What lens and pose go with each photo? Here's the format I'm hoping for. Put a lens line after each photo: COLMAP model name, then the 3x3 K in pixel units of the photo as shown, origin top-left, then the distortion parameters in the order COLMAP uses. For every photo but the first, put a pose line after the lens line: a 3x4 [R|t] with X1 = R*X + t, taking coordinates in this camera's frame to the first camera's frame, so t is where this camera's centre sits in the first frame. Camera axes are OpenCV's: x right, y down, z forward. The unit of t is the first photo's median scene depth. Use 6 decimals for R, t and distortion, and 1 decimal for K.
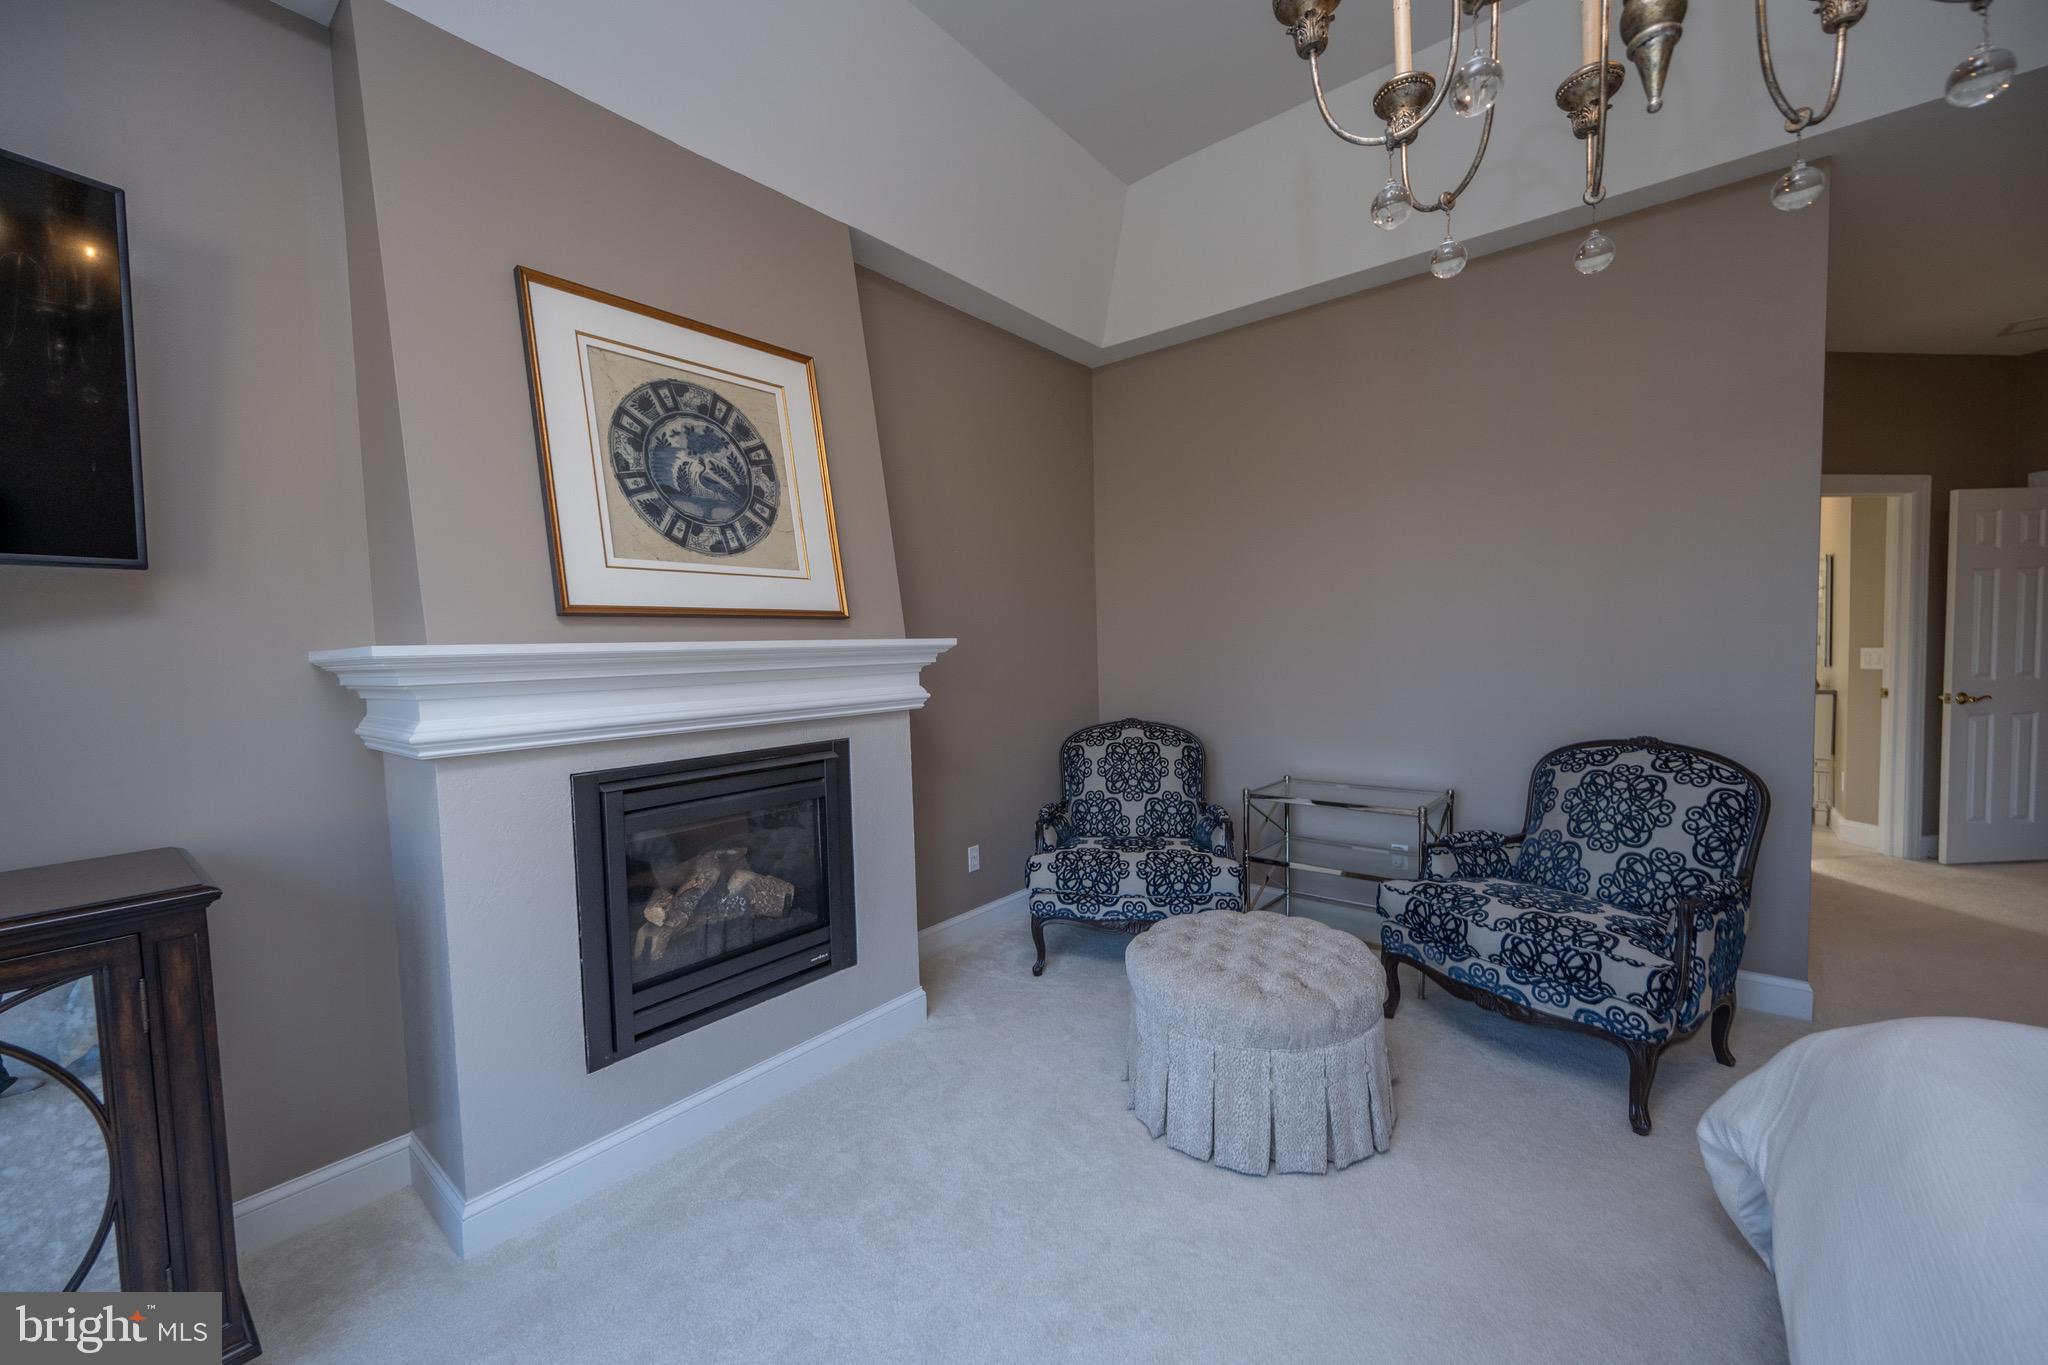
lens RADIAL K [[803.4, 0, 1022.1], [0, 803.4, 688.9], [0, 0, 1]] dist [-0.000324, -0.000060]
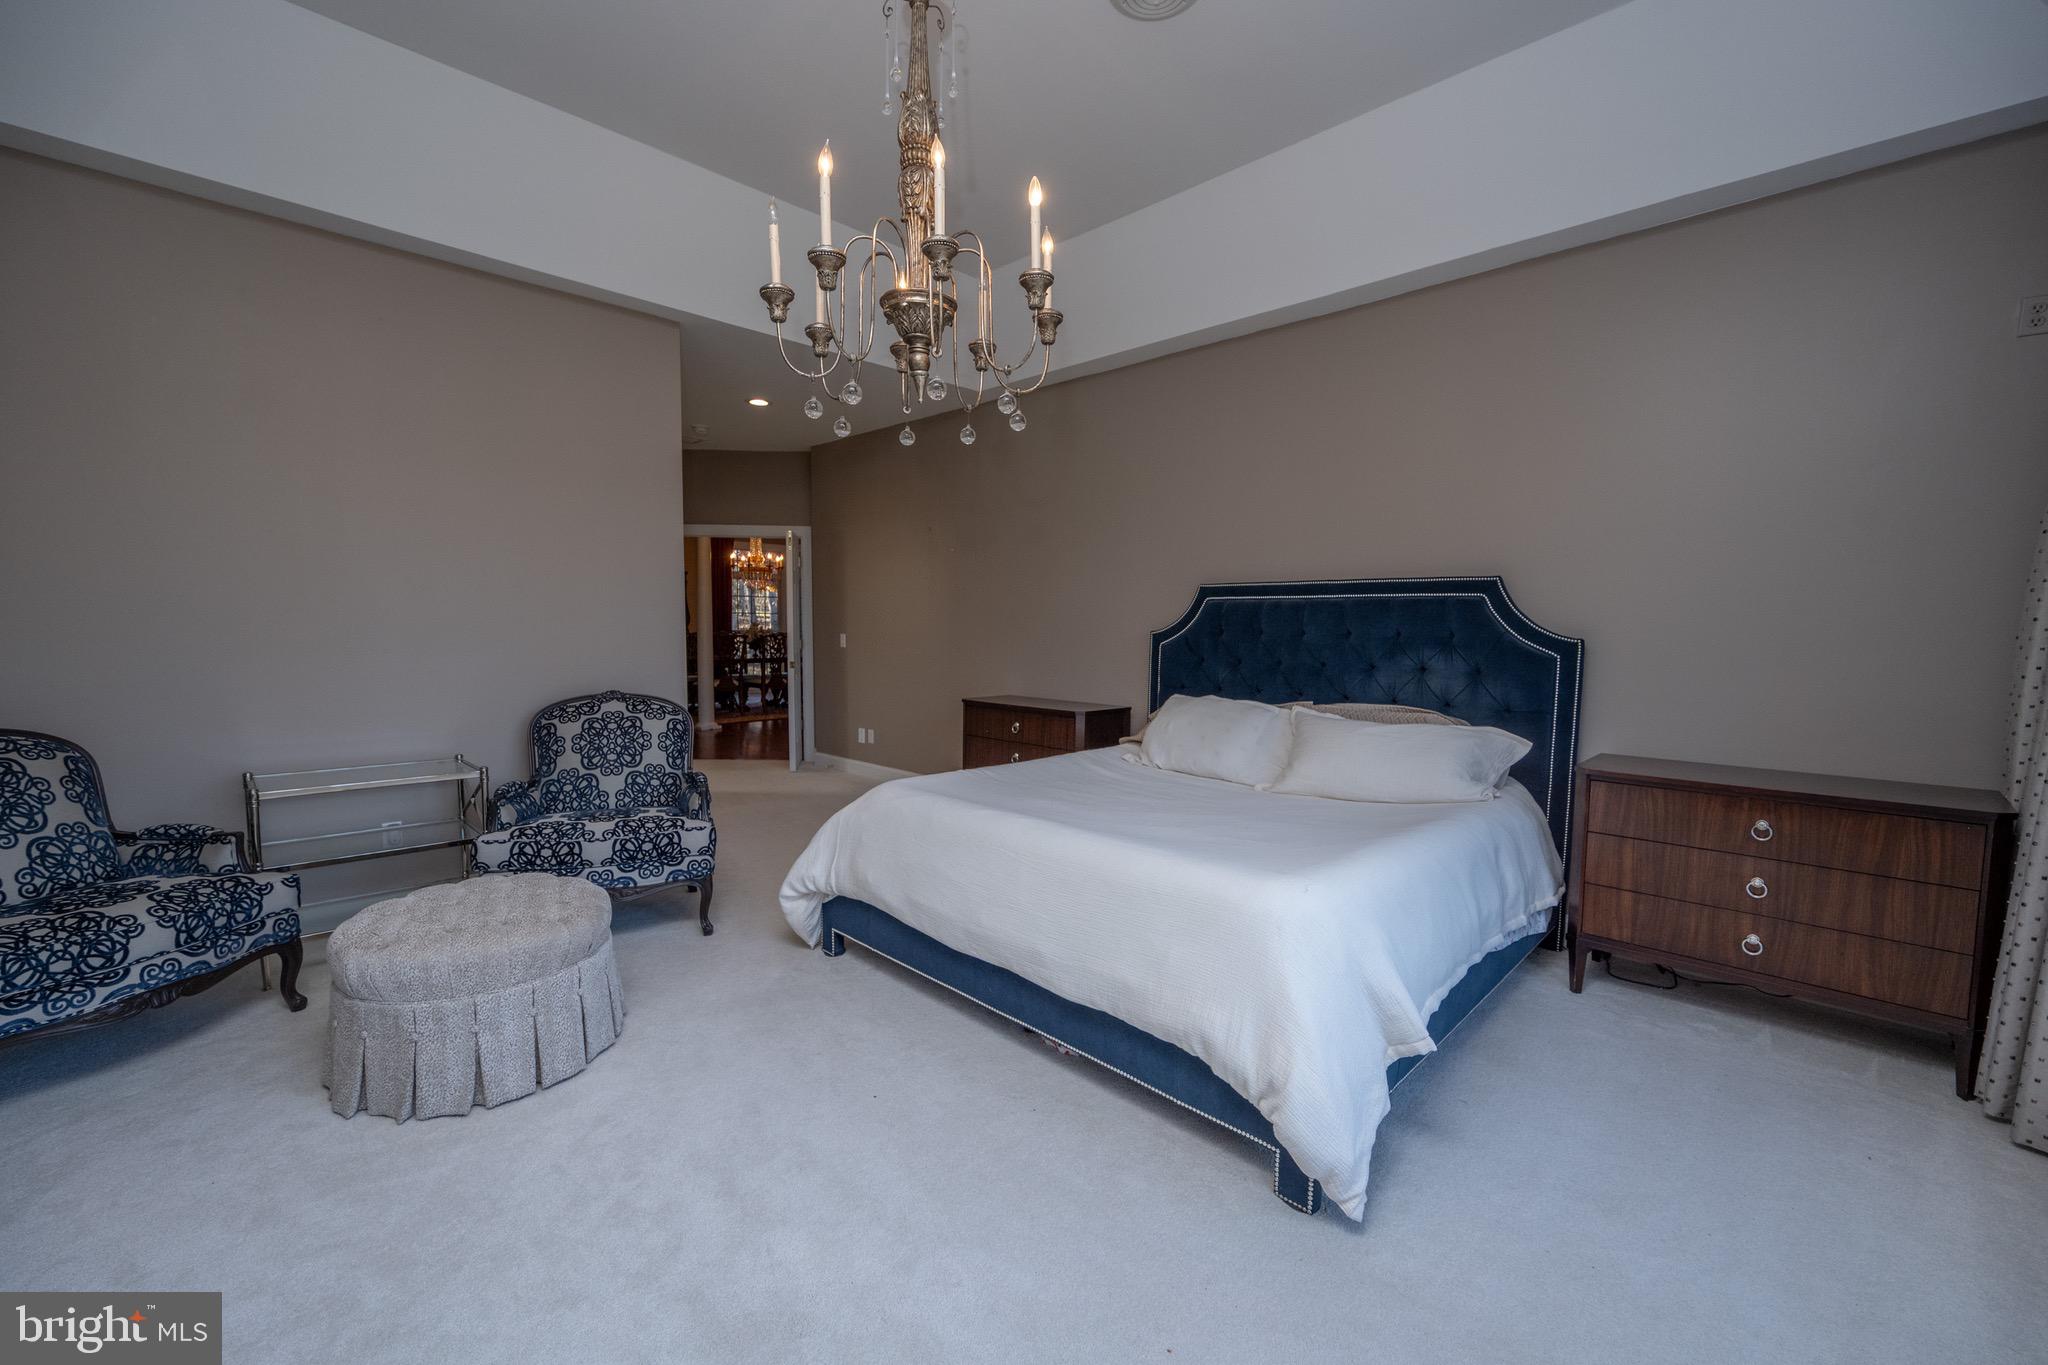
lens RADIAL K [[803.4, 0, 1022.1], [0, 803.4, 688.9], [0, 0, 1]] dist [-0.000324, -0.000060]
pose [[0.109720, -0.066385, 0.991743, -0.584453], [0.020929, 0.997700, 0.064468, -0.022142], [-0.993742, 0.013683, 0.110857, 0.142686]]
